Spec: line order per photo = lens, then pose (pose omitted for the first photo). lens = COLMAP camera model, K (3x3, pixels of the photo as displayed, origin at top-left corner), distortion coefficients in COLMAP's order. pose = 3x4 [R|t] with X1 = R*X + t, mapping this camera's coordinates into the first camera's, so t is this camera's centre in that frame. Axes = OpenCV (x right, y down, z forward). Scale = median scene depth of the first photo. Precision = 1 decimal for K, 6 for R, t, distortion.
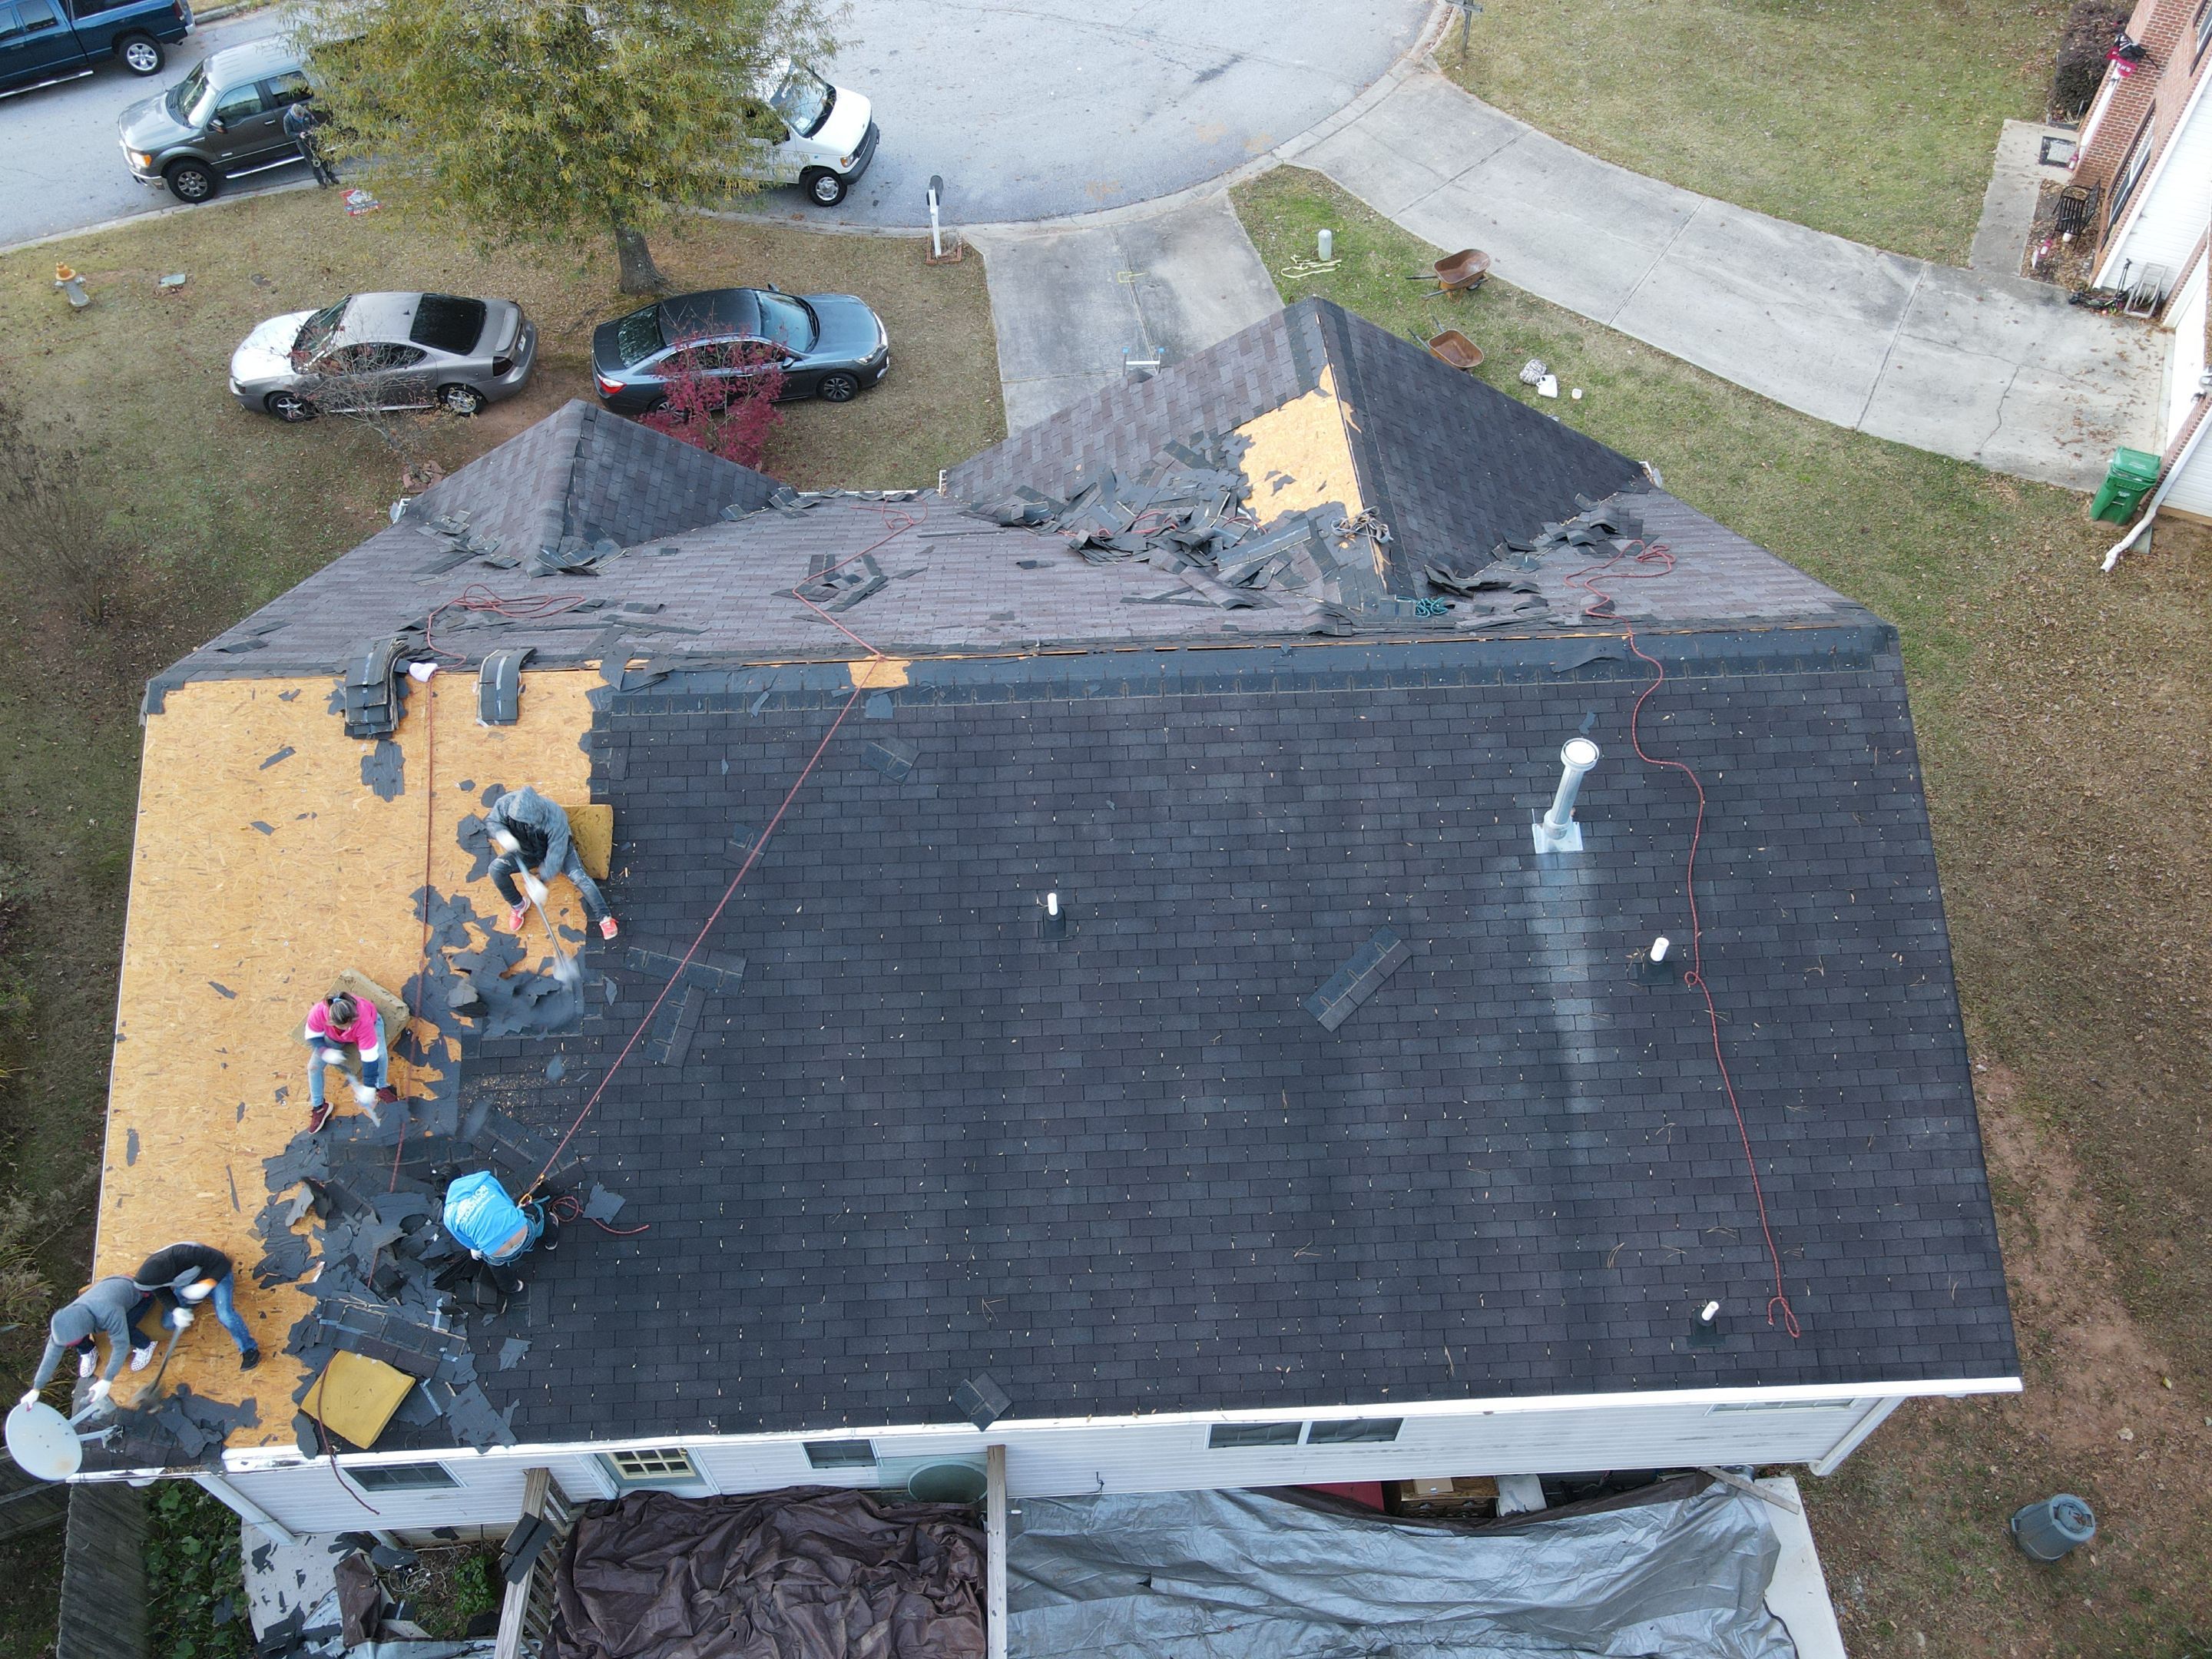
lens RADIAL K [[1616.6, 0, 1102.5], [0, 1616.6, 829.3], [0, 0, 1]] dist [0.021193, -0.003437]
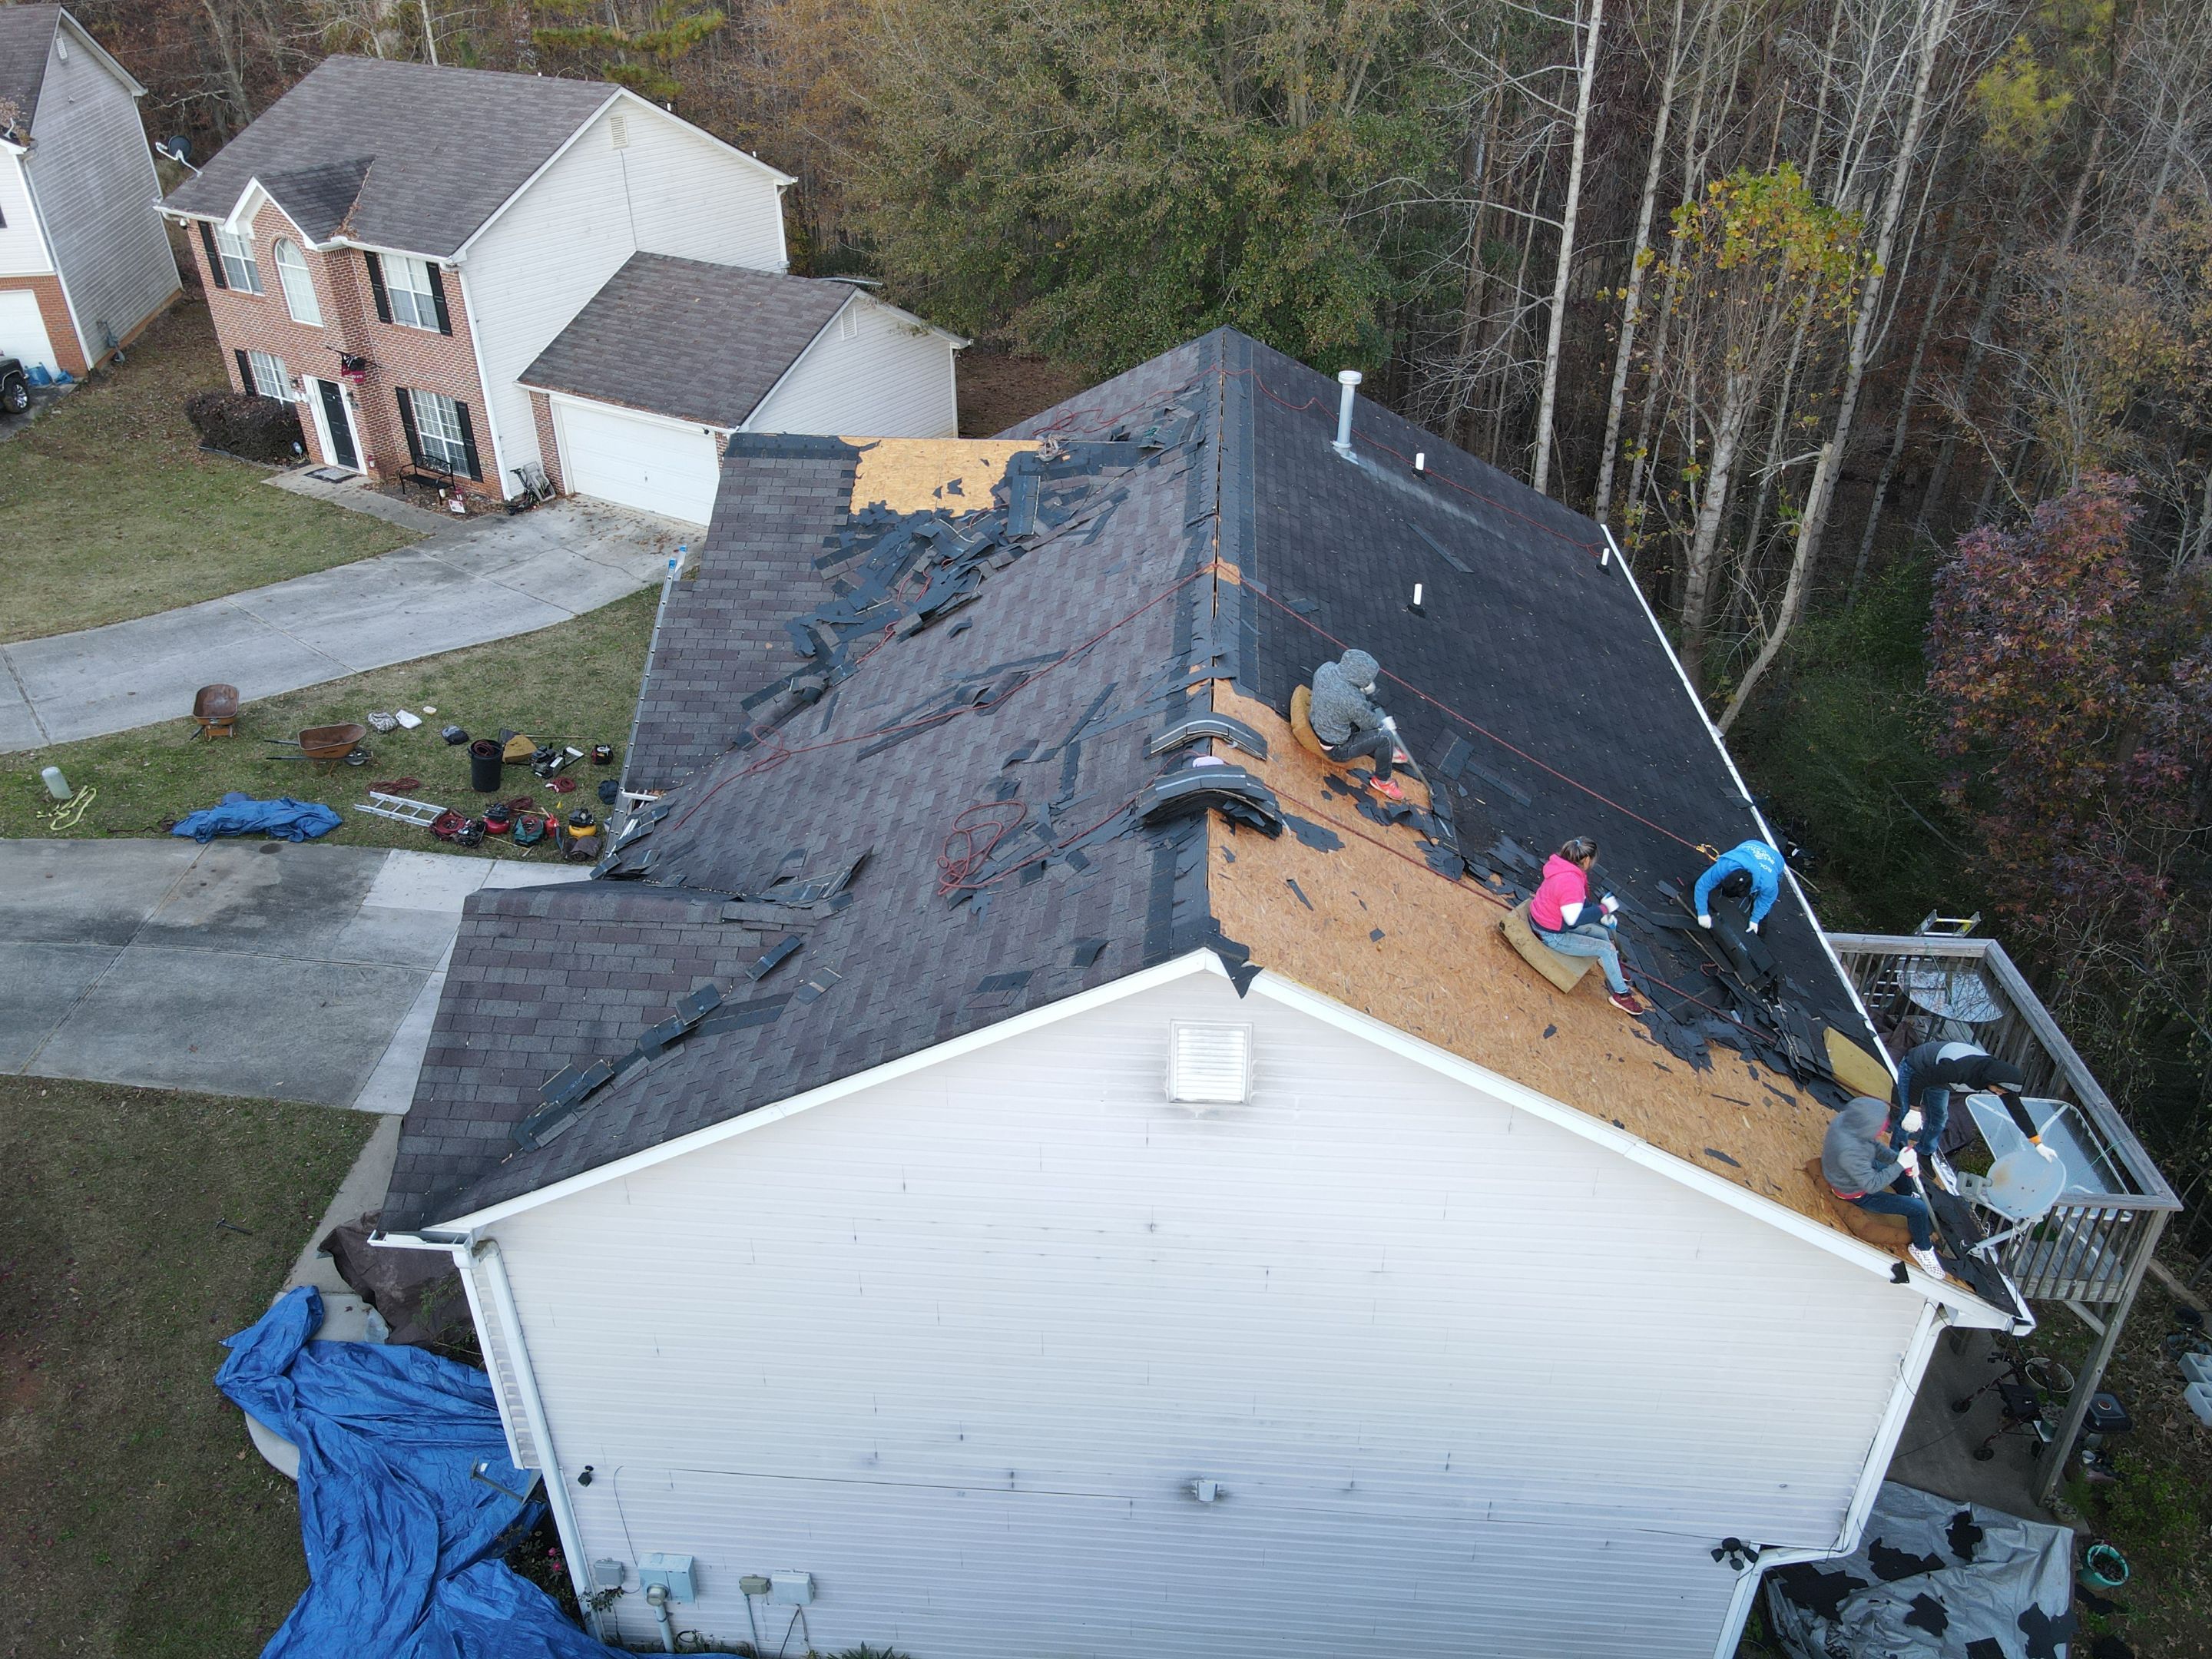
lens RADIAL K [[1616.6, 0, 1103.8], [0, 1616.6, 836.1], [0, 0, 1]] dist [0.021193, -0.003437]
pose [[0.115228, -0.517397, 0.847952, -0.576378], [0.765362, 0.590393, 0.256236, -0.165876], [-0.633201, 0.619465, 0.464026, 0.326586]]
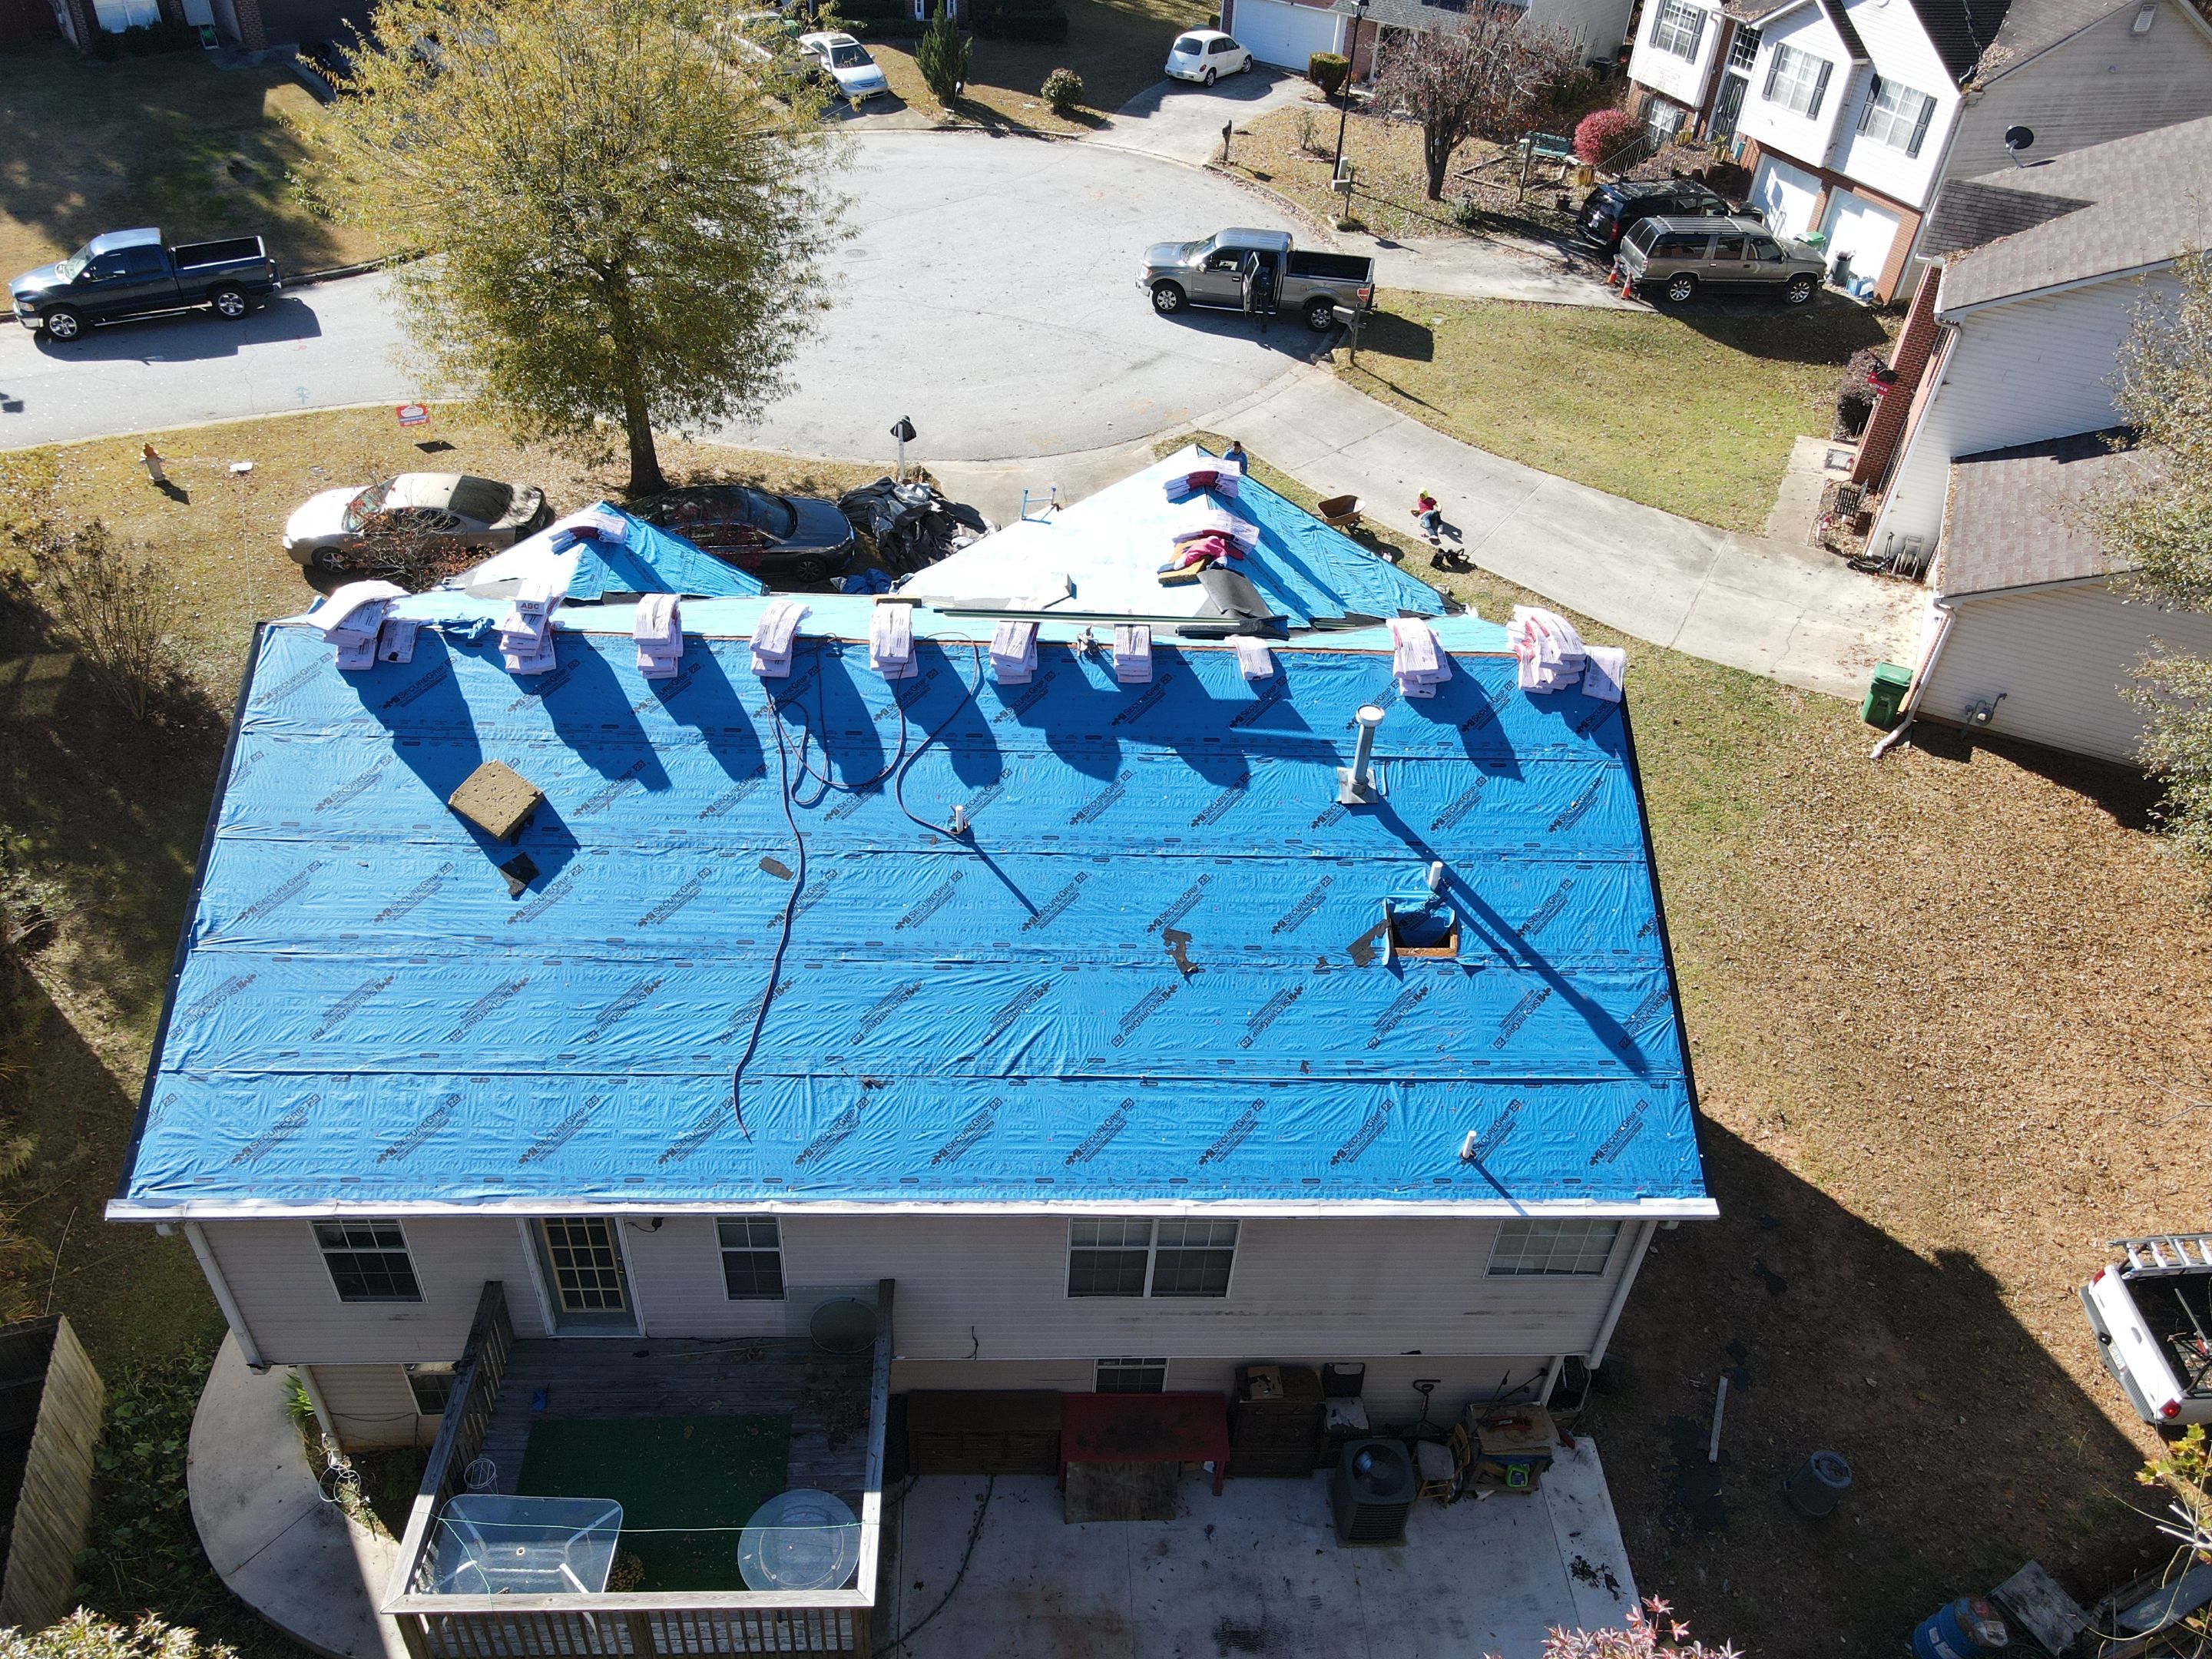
lens RADIAL K [[1616.6, 0, 1100.8], [0, 1616.6, 833.4], [0, 0, 1]] dist [0.021193, -0.003437]
pose [[0.998524, 0.044561, 0.031038, 0.019243], [-0.037090, 0.977089, -0.209574, 0.152164], [-0.039666, 0.208113, 0.977300, -0.112464]]
